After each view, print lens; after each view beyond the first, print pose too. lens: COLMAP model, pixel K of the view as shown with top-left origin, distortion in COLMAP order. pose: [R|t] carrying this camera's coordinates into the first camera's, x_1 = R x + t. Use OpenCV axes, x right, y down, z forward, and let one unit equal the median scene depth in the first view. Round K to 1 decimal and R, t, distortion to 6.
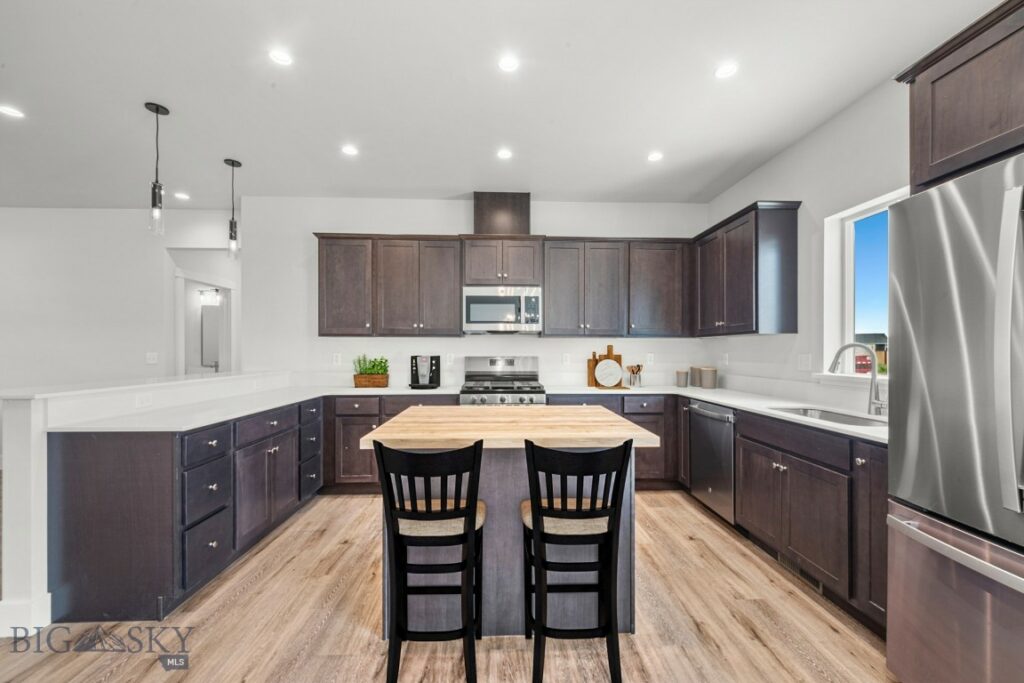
lens RADIAL K [[402.0, 0, 511.2], [0, 402.0, 352.6], [0, 0, 1]] dist [0.007089, -0.000808]
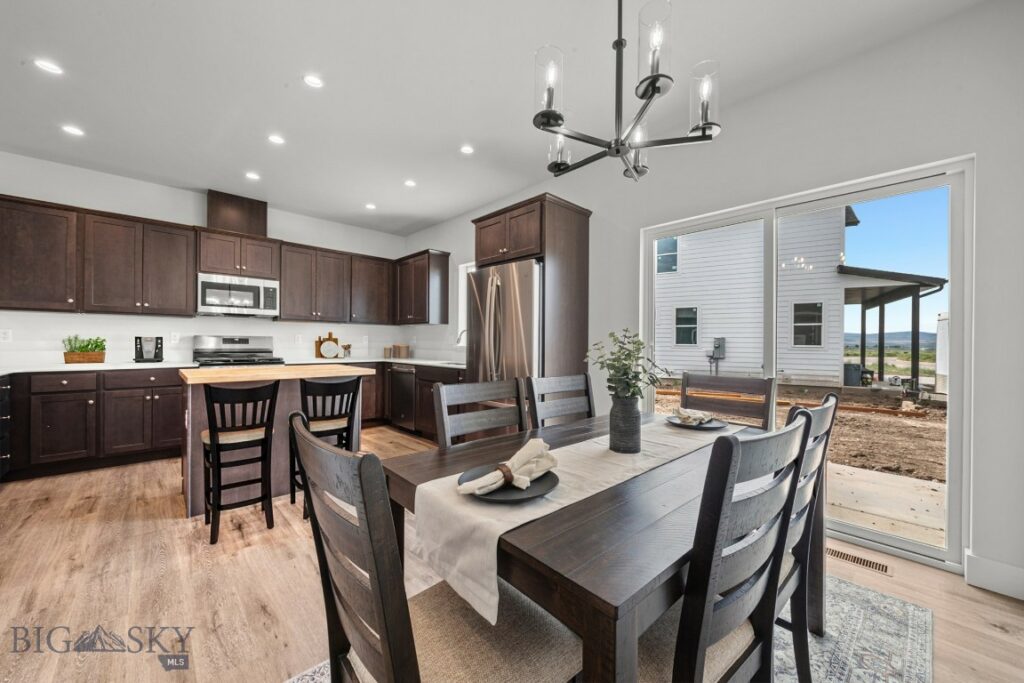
lens RADIAL K [[402.0, 0, 522.3], [0, 402.0, 344.2], [0, 0, 1]] dist [0.007089, -0.000808]
pose [[0.752811, 0.005352, 0.658215, -0.179663], [-0.006605, 0.999978, -0.000576, 0.029978], [-0.658203, -0.003914, 0.752830, -0.447079]]
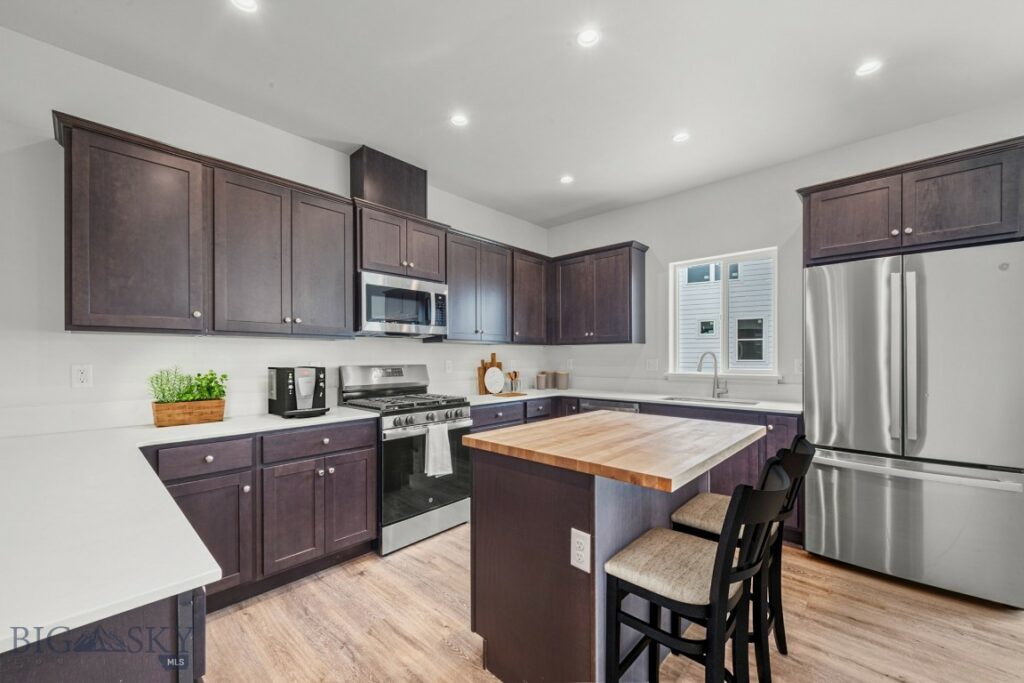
lens RADIAL K [[402.0, 0, 499.0], [0, 402.0, 358.2], [0, 0, 1]] dist [0.007089, -0.000808]
pose [[0.707616, -0.006222, 0.706570, -0.459535], [0.007706, 0.999970, 0.001087, -0.003796], [-0.706555, 0.004675, 0.707643, 0.302792]]
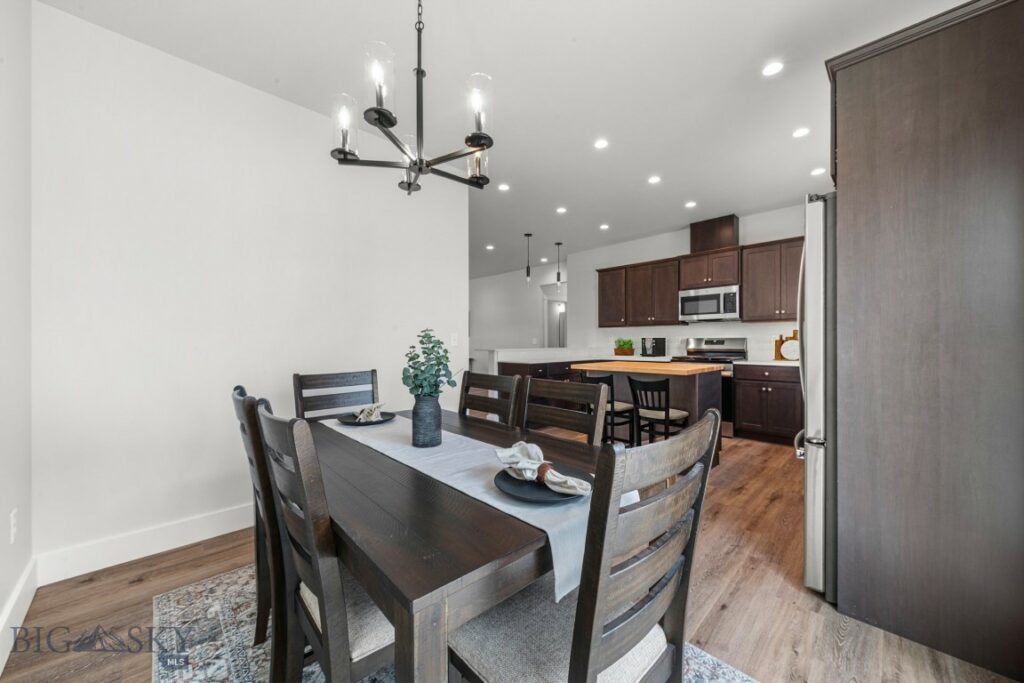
lens RADIAL K [[381.1, 0, 503.7], [0, 381.1, 345.3], [0, 0, 1]] dist [0.003033, 0.000052]
pose [[0.648505, 0.003355, -0.761203, 0.532792], [0.001185, 0.999985, 0.005417, 0.027965], [0.761210, -0.004415, 0.648491, -0.409956]]
